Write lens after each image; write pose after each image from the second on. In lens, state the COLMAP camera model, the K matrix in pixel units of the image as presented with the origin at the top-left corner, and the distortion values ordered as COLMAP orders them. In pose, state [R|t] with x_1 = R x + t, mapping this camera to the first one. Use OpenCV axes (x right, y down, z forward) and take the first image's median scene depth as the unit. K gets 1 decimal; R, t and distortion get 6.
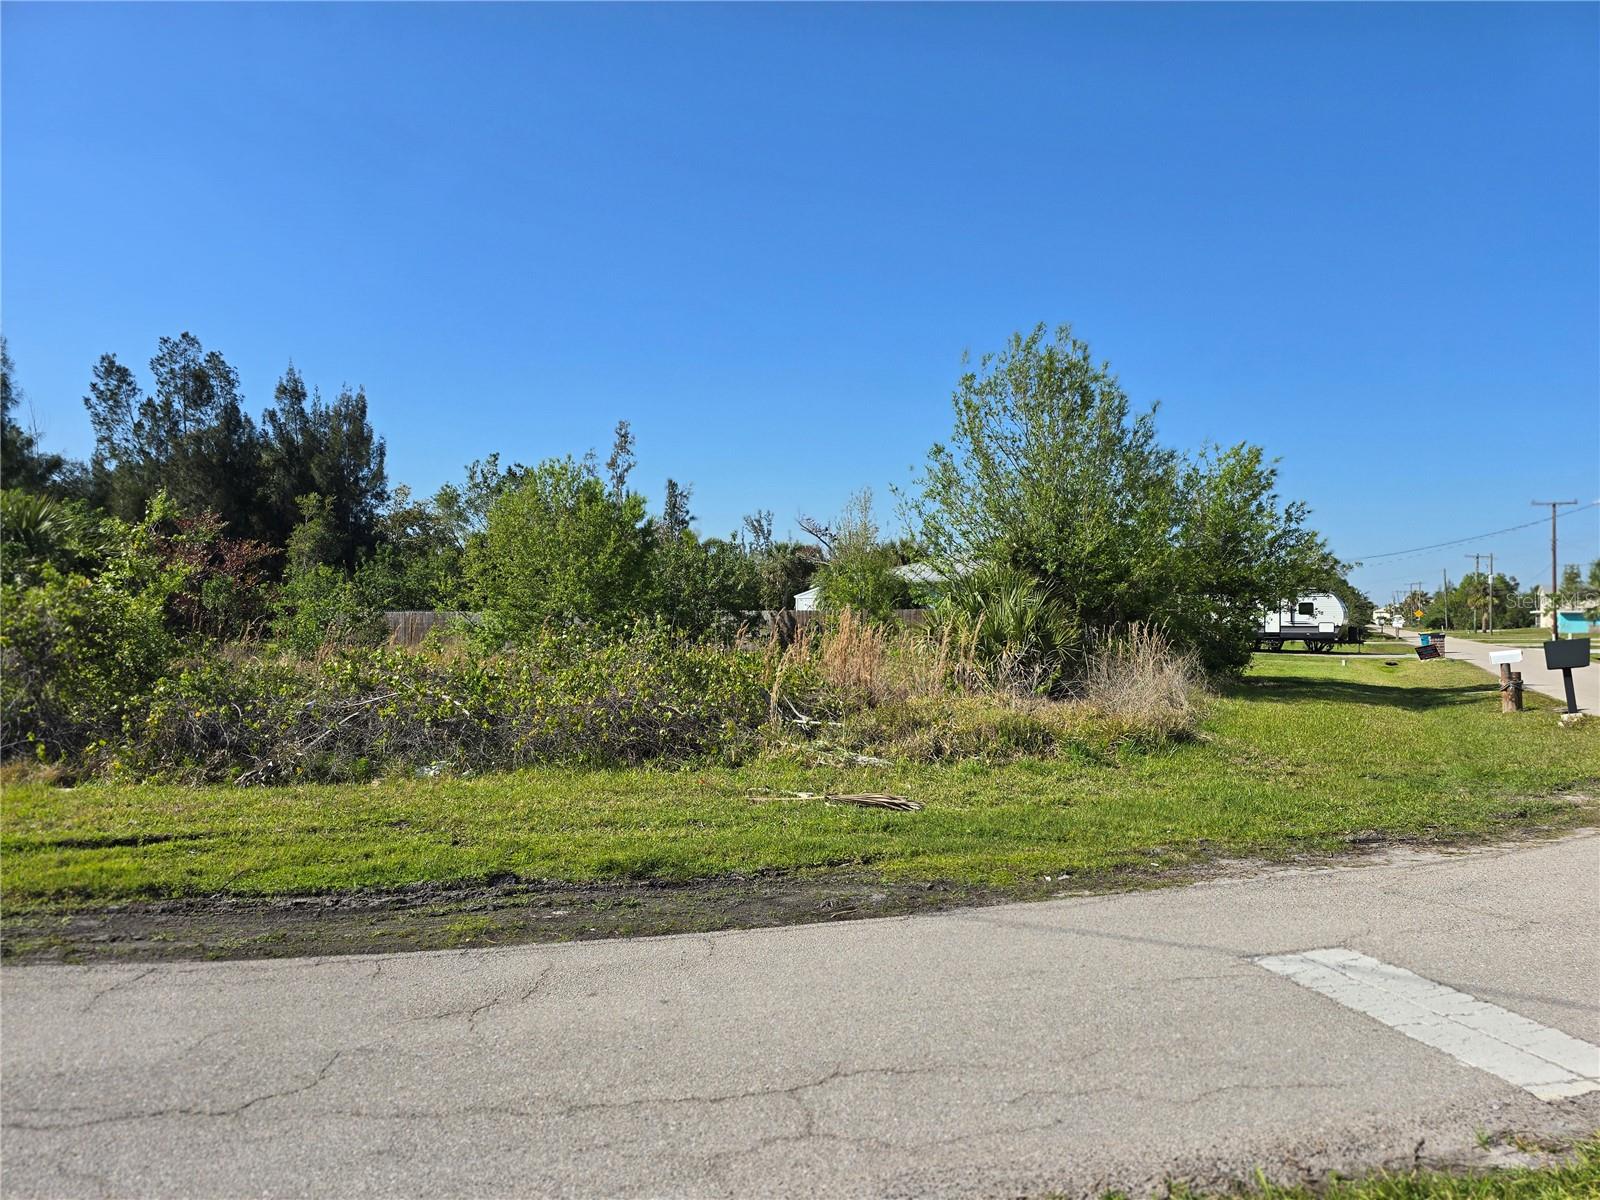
lens RADIAL K [[1075.9, 0, 824.5], [0, 1075.9, 606.7], [0, 0, 1]] dist [0.074585, -0.068612]
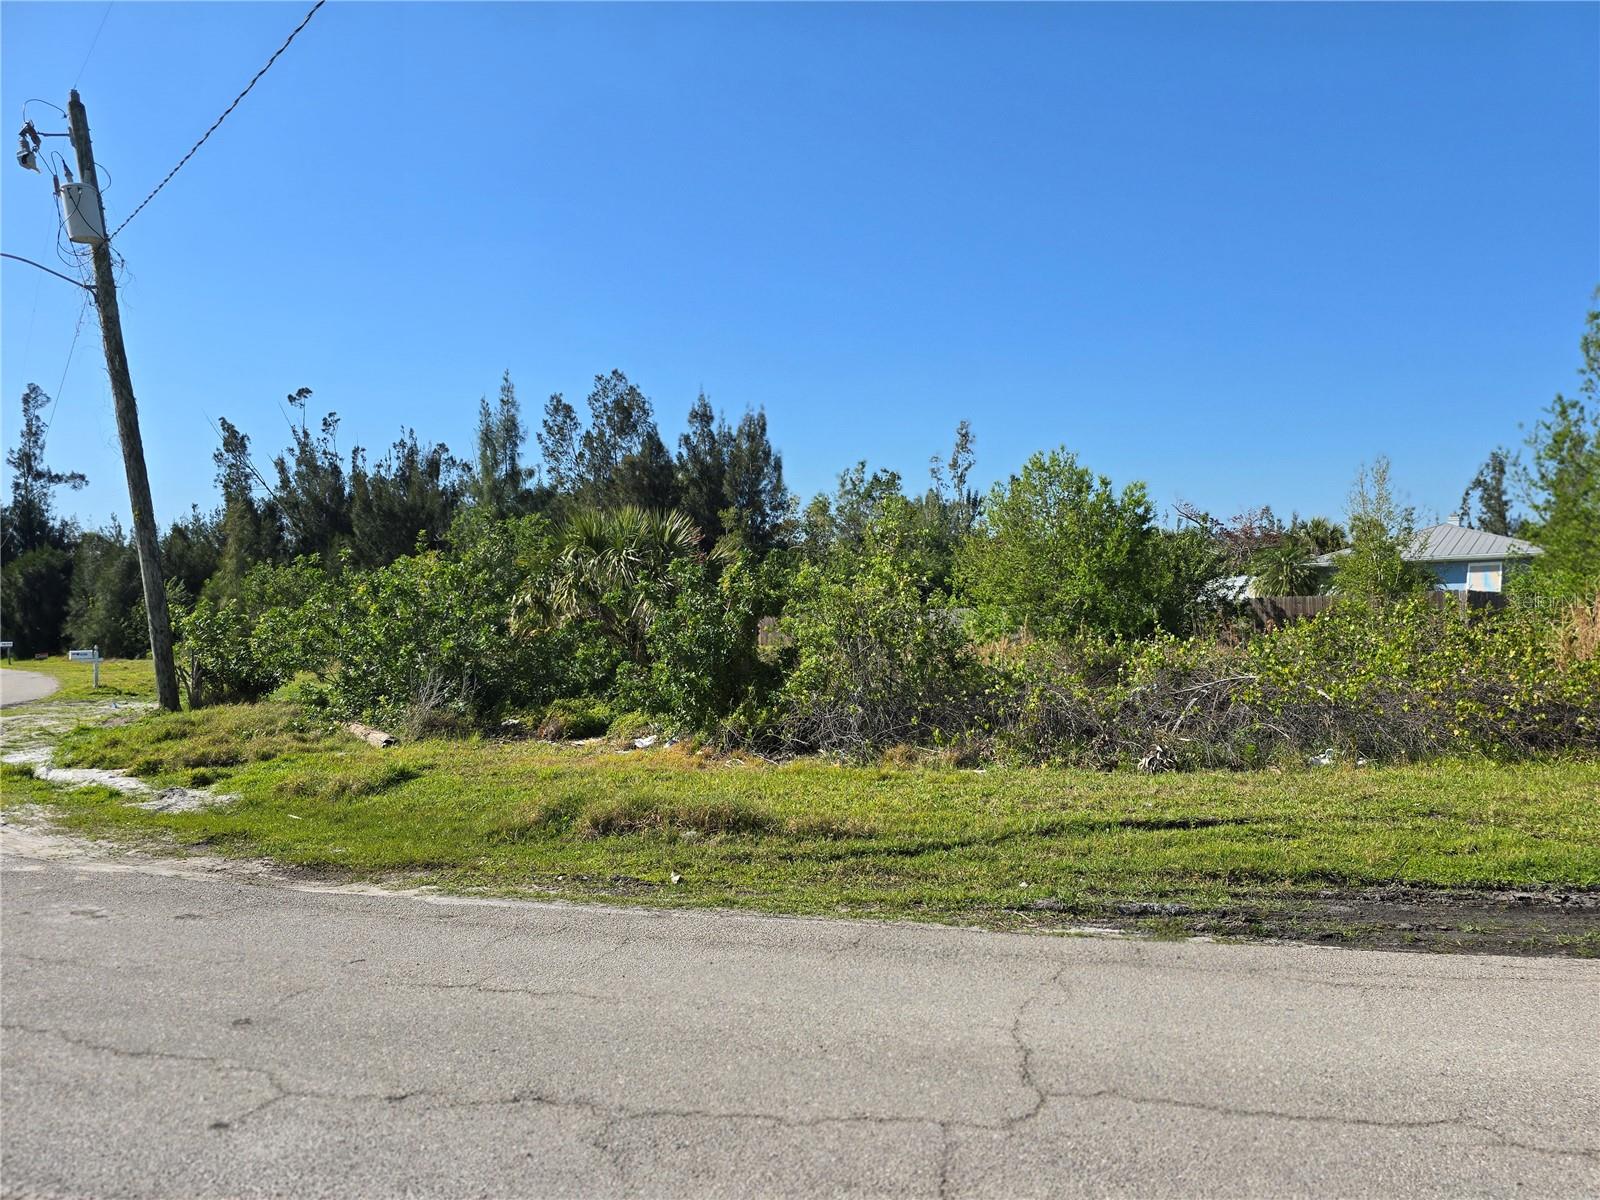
lens RADIAL K [[1075.9, 0, 824.5], [0, 1075.9, 598.4], [0, 0, 1]] dist [0.074585, -0.068612]
pose [[0.962009, -0.032773, -0.271045, -0.226542], [0.031042, 0.999461, -0.010669, 0.003342], [0.271249, 0.001850, 0.962508, -0.012271]]
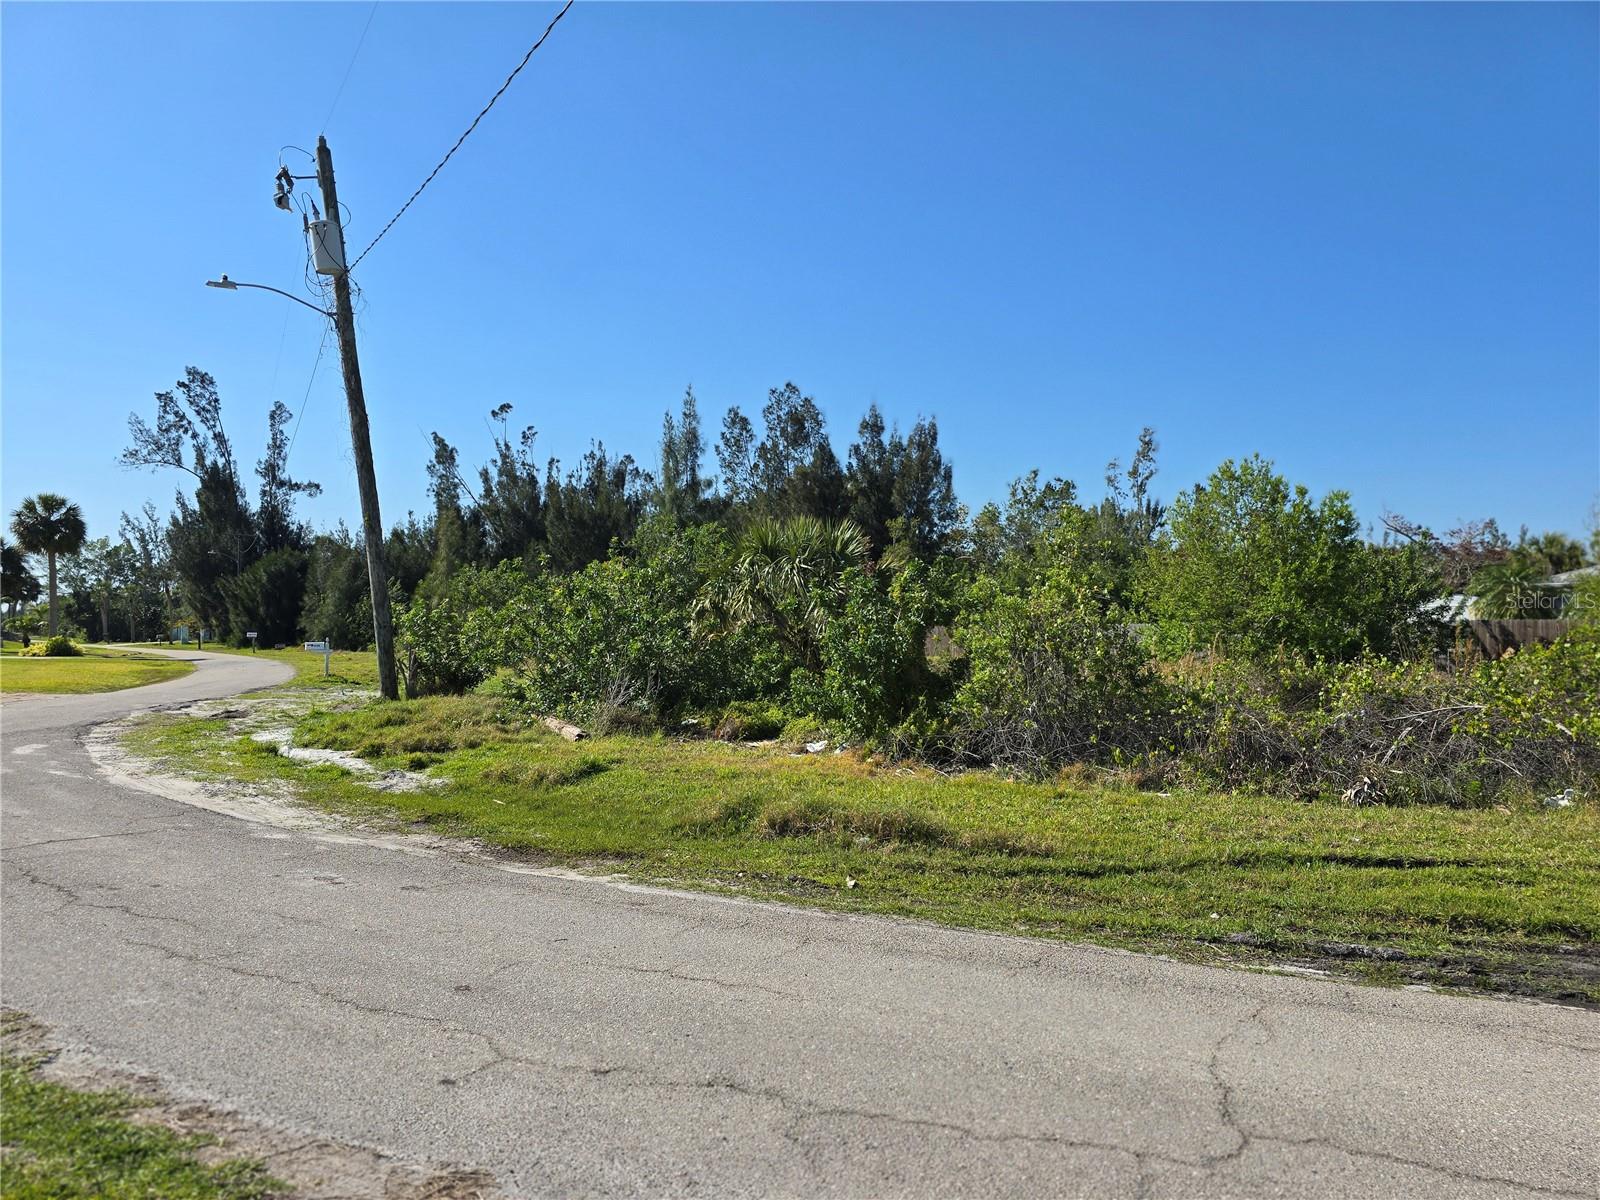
lens RADIAL K [[1075.9, 0, 806.5], [0, 1075.9, 597.1], [0, 0, 1]] dist [0.074585, -0.068612]
pose [[0.902884, -0.016459, -0.429568, -0.229541], [0.006829, 0.999690, -0.023951, 0.003319], [0.429829, 0.018692, 0.902717, -0.015250]]
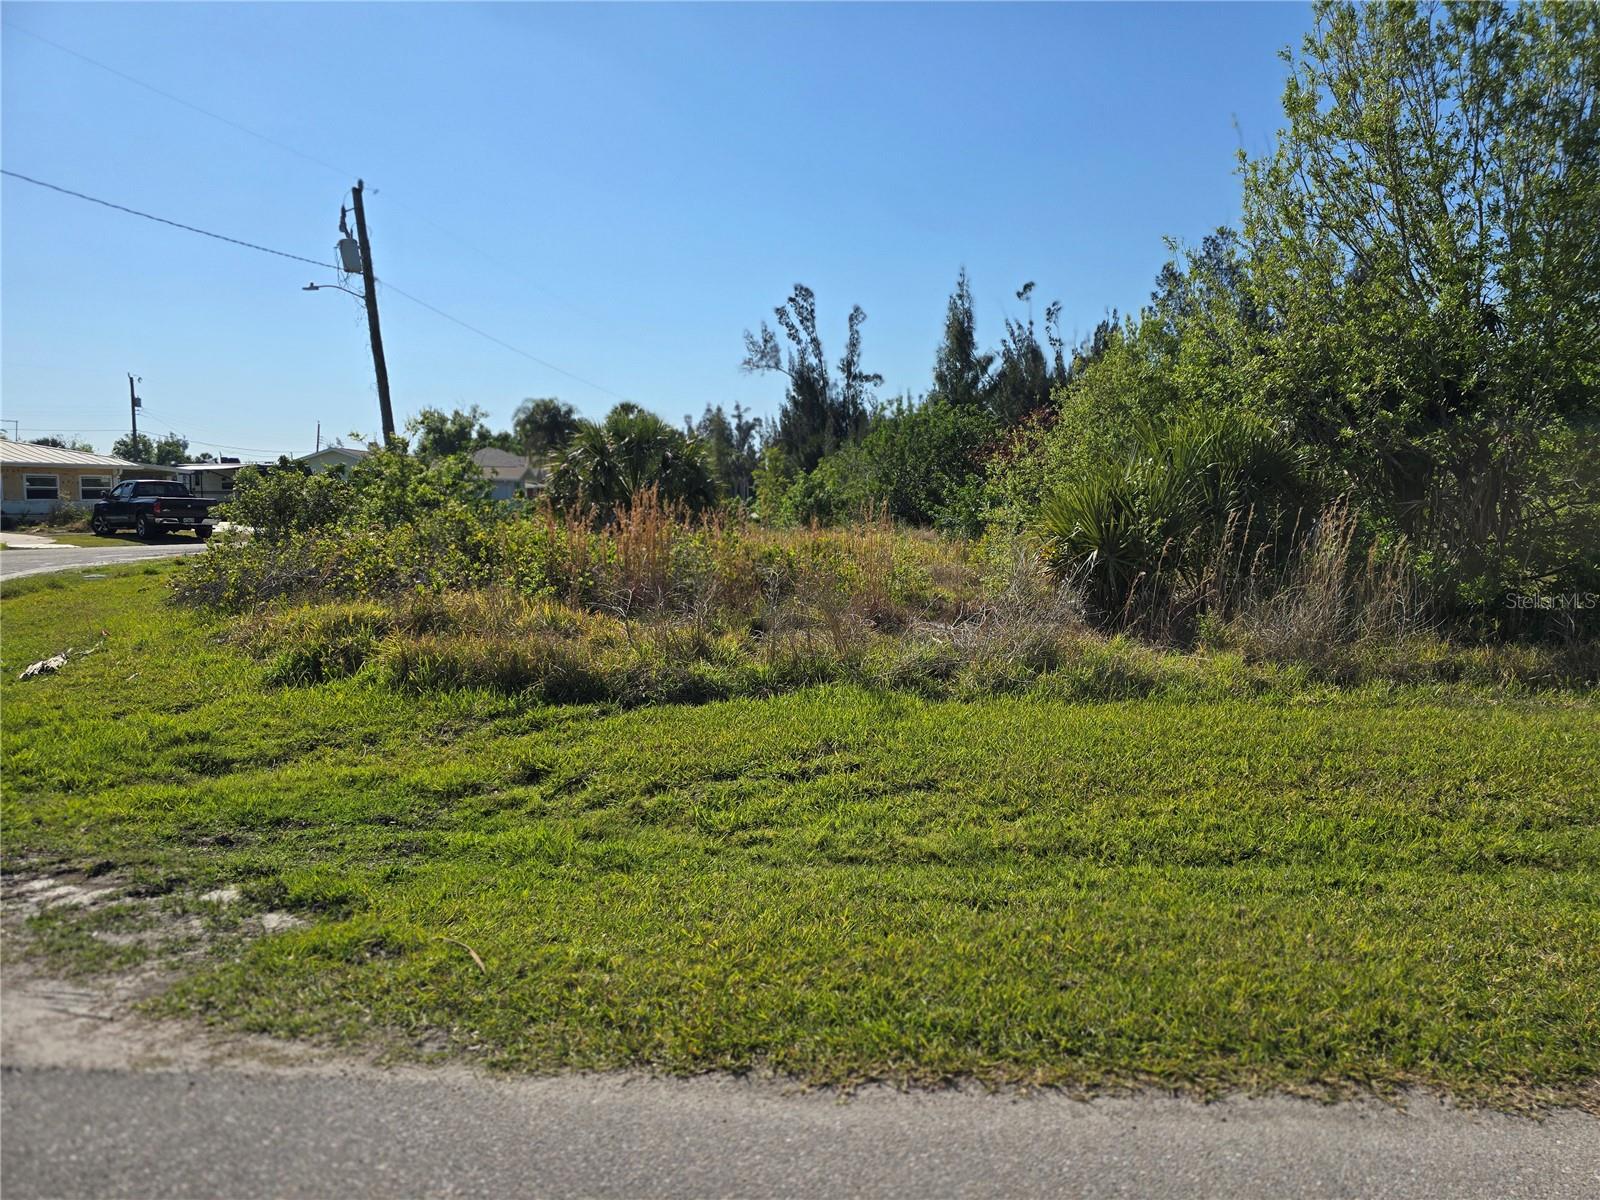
lens RADIAL K [[1075.9, 0, 814.1], [0, 1075.9, 611.0], [0, 0, 1]] dist [0.074585, -0.068612]
pose [[0.442364, 0.091166, -0.892190, 0.543393], [0.004347, 0.994590, 0.103784, 0.007647], [0.896825, -0.049788, 0.439575, 0.469110]]
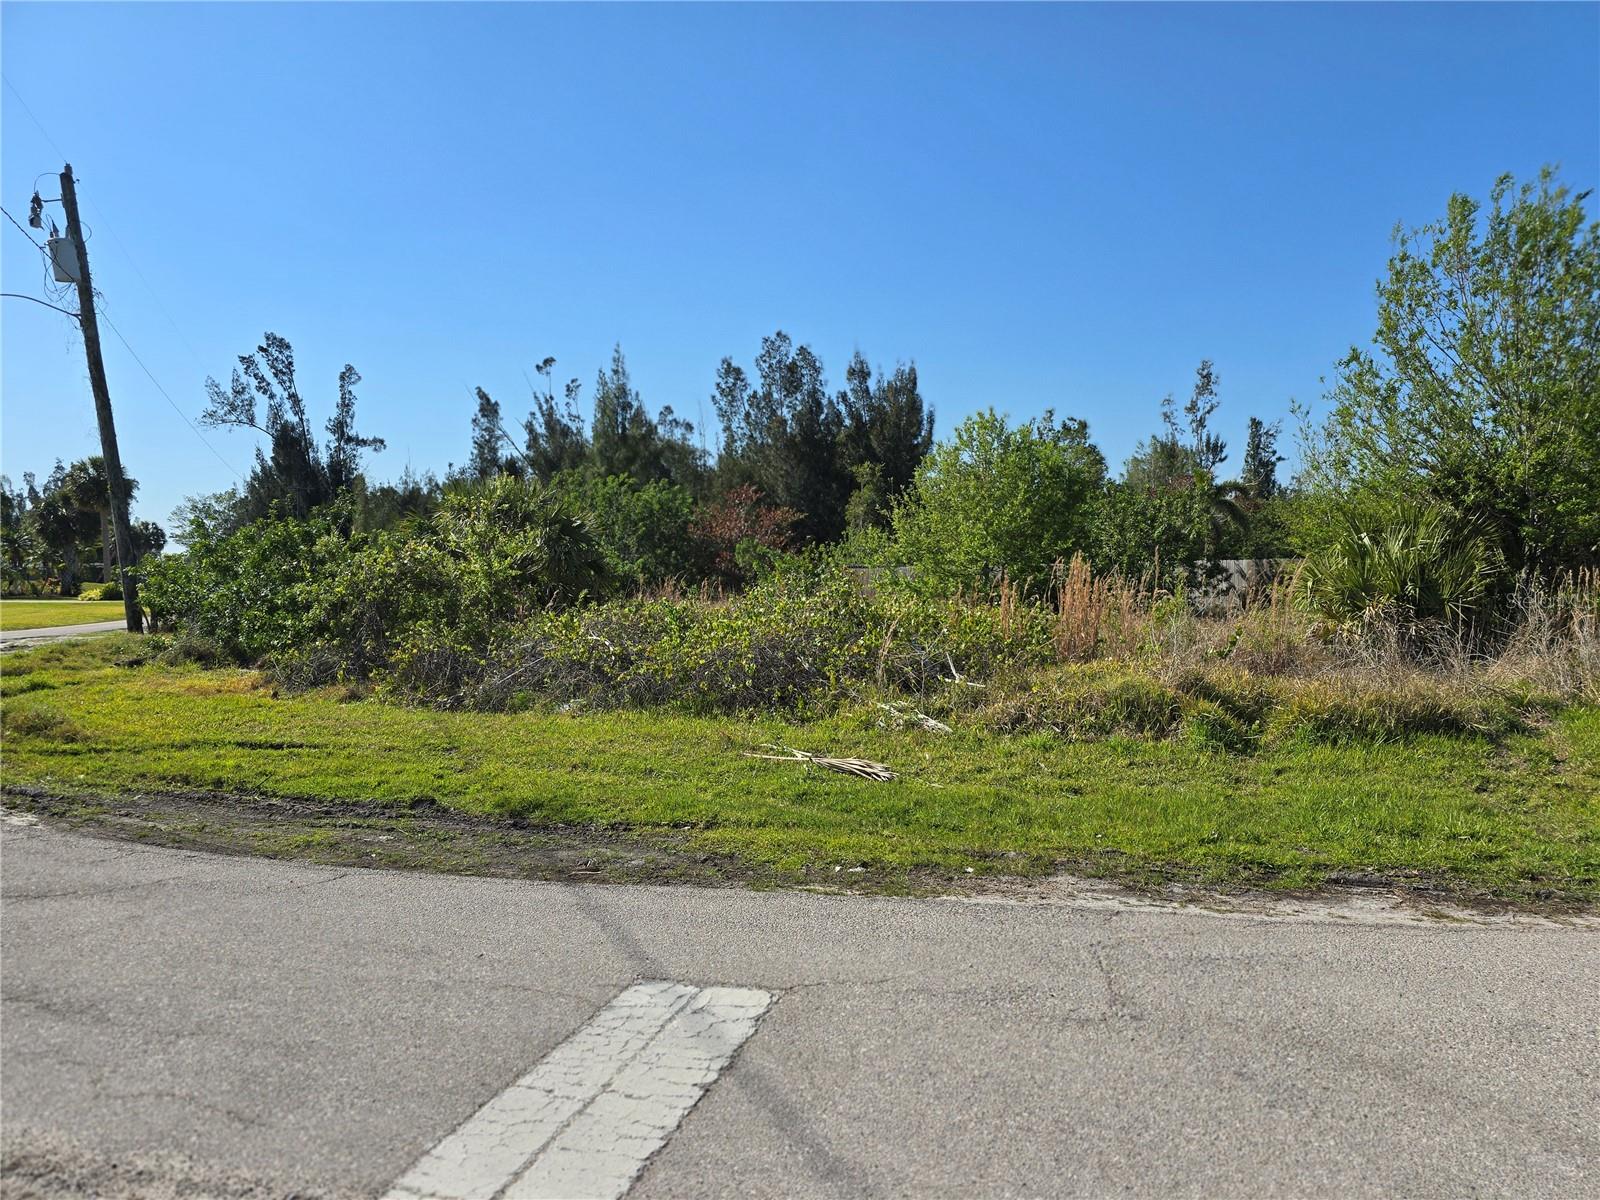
lens RADIAL K [[1075.9, 0, 822.2], [0, 1075.9, 592.7], [0, 0, 1]] dist [0.074585, -0.068612]
pose [[0.846800, 0.000596, -0.531912, 0.200255], [0.015687, 0.999536, 0.026094, 0.002853], [0.531681, -0.030440, 0.846398, 0.084249]]
